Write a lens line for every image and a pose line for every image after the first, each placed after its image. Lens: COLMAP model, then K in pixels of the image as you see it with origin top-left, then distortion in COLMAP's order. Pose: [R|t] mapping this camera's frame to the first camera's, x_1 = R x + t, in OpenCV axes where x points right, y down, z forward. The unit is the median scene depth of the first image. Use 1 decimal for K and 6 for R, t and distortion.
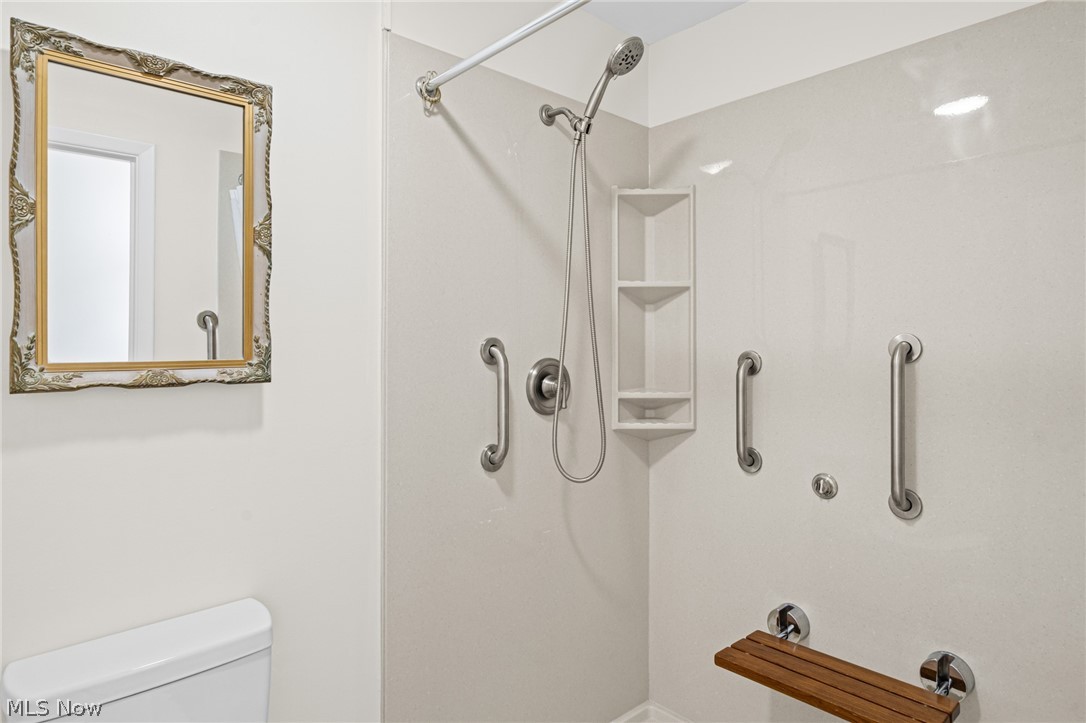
lens RADIAL K [[645.5, 0, 540.0], [0, 645.5, 354.5], [0, 0, 1]] dist [0.007135, 0.000364]
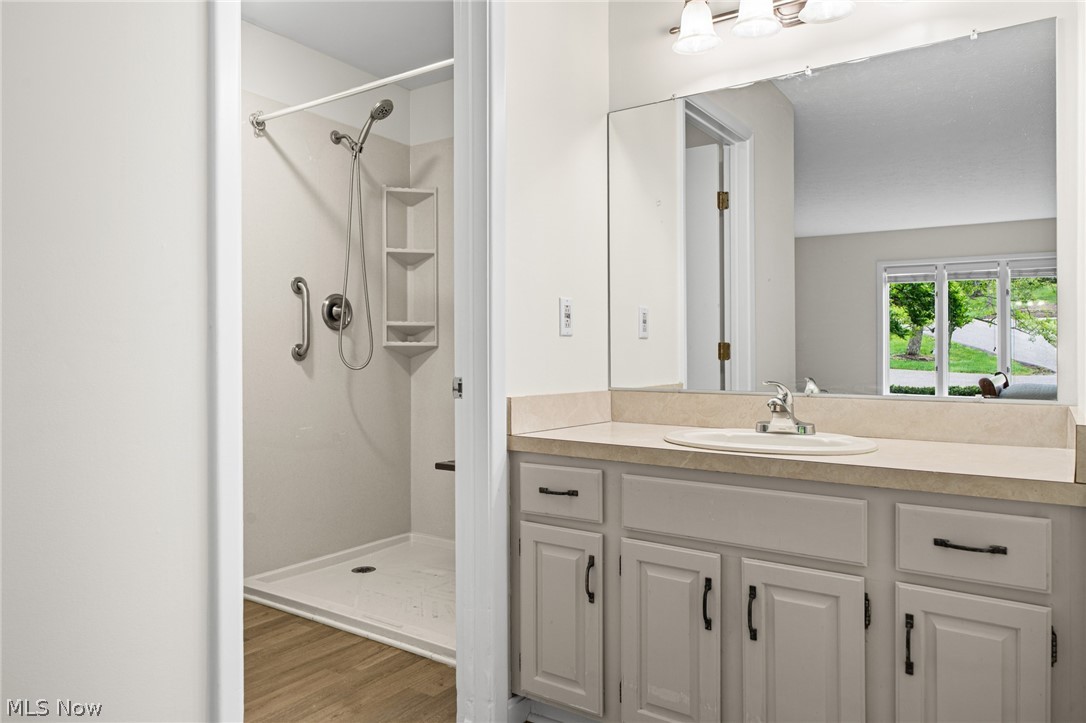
lens RADIAL K [[724.4, 0, 546.5], [0, 724.4, 364.3], [0, 0, 1]] dist [-0.008503, -0.000631]
pose [[0.967471, -0.004175, 0.252946, 0.058830], [0.003896, 0.999991, 0.001605, 0.171152], [-0.252951, -0.000568, 0.967479, -0.799503]]
